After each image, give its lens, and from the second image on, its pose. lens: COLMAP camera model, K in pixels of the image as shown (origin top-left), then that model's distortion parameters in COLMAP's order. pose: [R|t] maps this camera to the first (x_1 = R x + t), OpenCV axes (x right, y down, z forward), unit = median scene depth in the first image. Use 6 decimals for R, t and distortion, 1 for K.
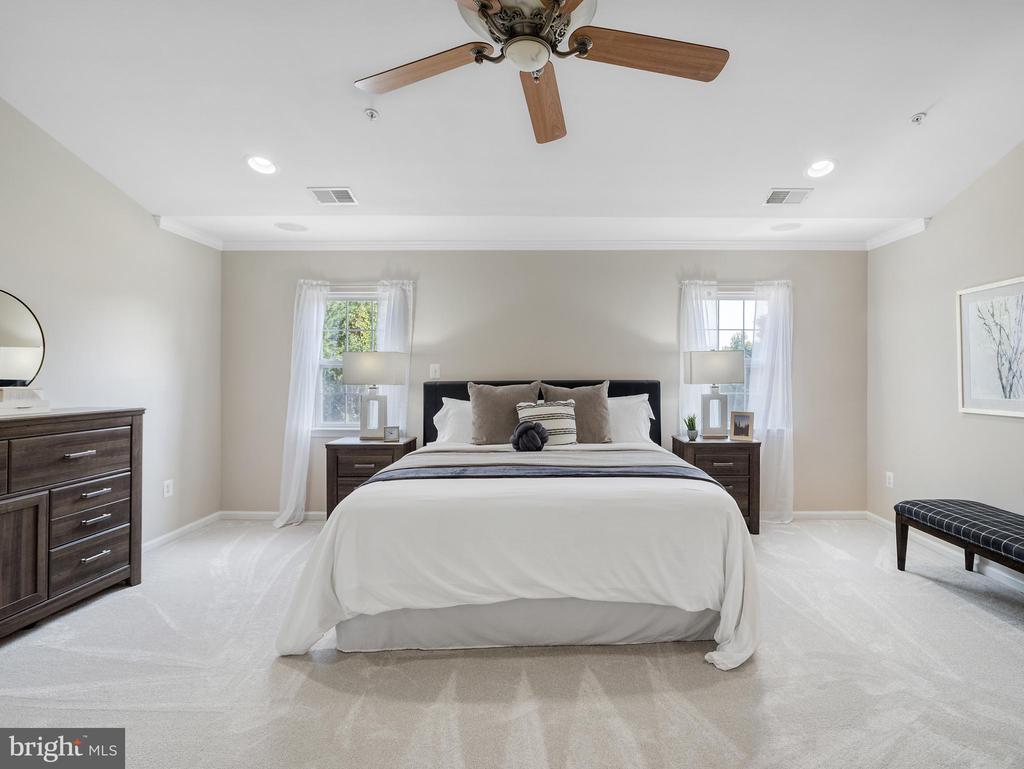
lens RADIAL K [[496.4, 0, 512.0], [0, 496.4, 384.5], [0, 0, 1]] dist [-0.006108, -0.001018]
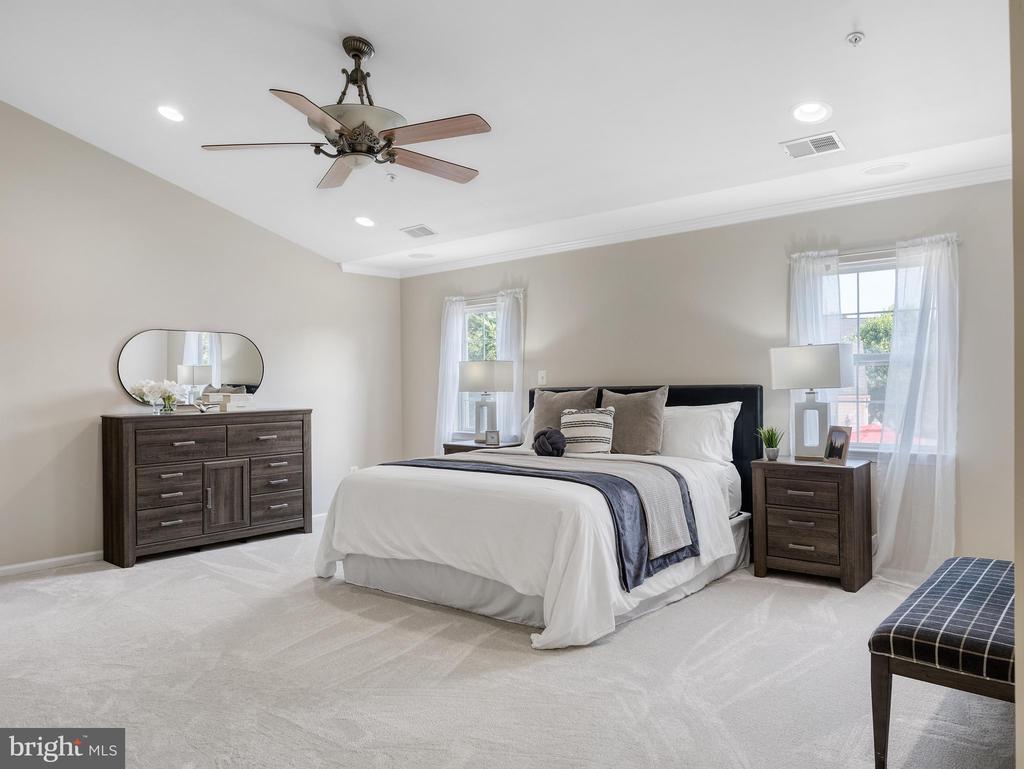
lens RADIAL K [[714.4, 0, 513.5], [0, 714.4, 402.8], [0, 0, 1]] dist [0.004811, 0.001796]
pose [[0.759149, 0.007064, -0.650878, 0.893244], [0.004791, 0.999853, 0.016439, -0.000306], [0.650899, -0.015598, 0.759004, -0.148619]]
